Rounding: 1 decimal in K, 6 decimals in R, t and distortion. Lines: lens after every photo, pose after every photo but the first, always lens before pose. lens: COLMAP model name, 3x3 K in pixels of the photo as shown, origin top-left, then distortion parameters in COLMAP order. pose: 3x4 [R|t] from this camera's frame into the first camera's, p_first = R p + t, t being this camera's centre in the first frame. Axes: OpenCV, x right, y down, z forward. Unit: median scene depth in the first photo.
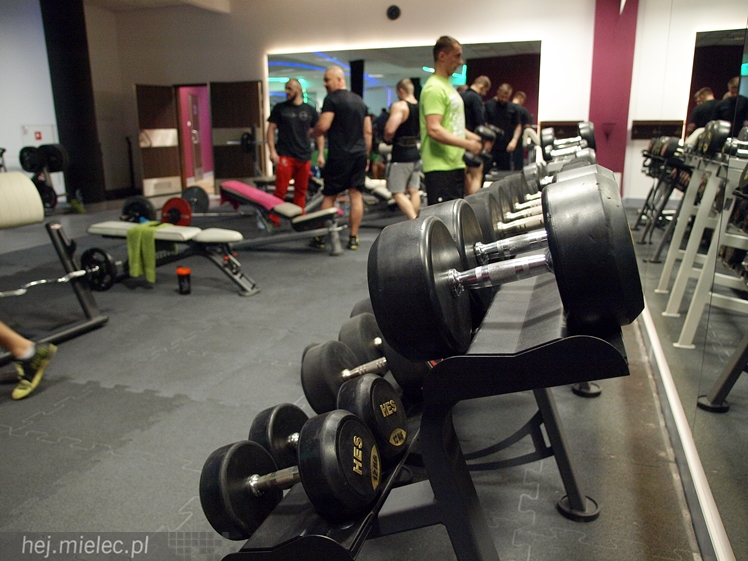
lens RADIAL K [[641.3, 0, 373.5], [0, 641.3, 278.4], [0, 0, 1]] dist [-0.080703, 0.088915]
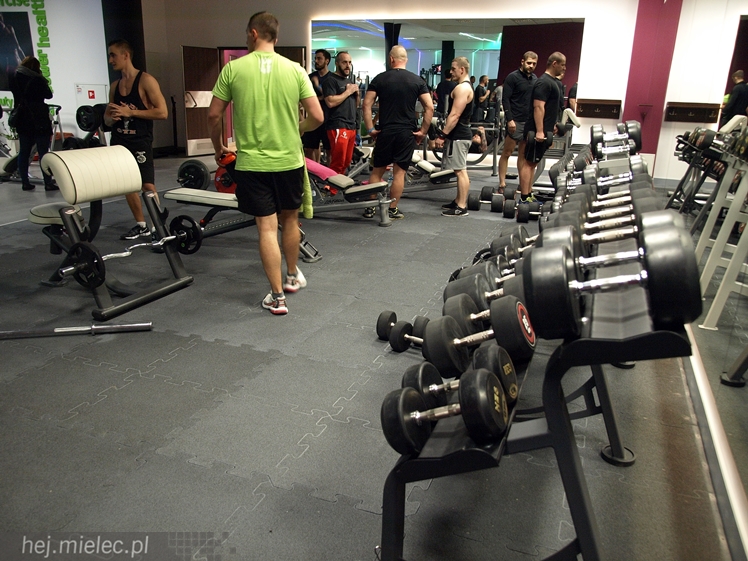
lens RADIAL K [[641.3, 0, 375.4], [0, 641.3, 281.9], [0, 0, 1]] dist [-0.080703, 0.088915]
pose [[0.998715, 0.045242, -0.022839, -0.092993], [-0.043642, 0.996848, 0.066246, -0.026719], [0.025764, -0.065164, 0.997542, -0.154075]]
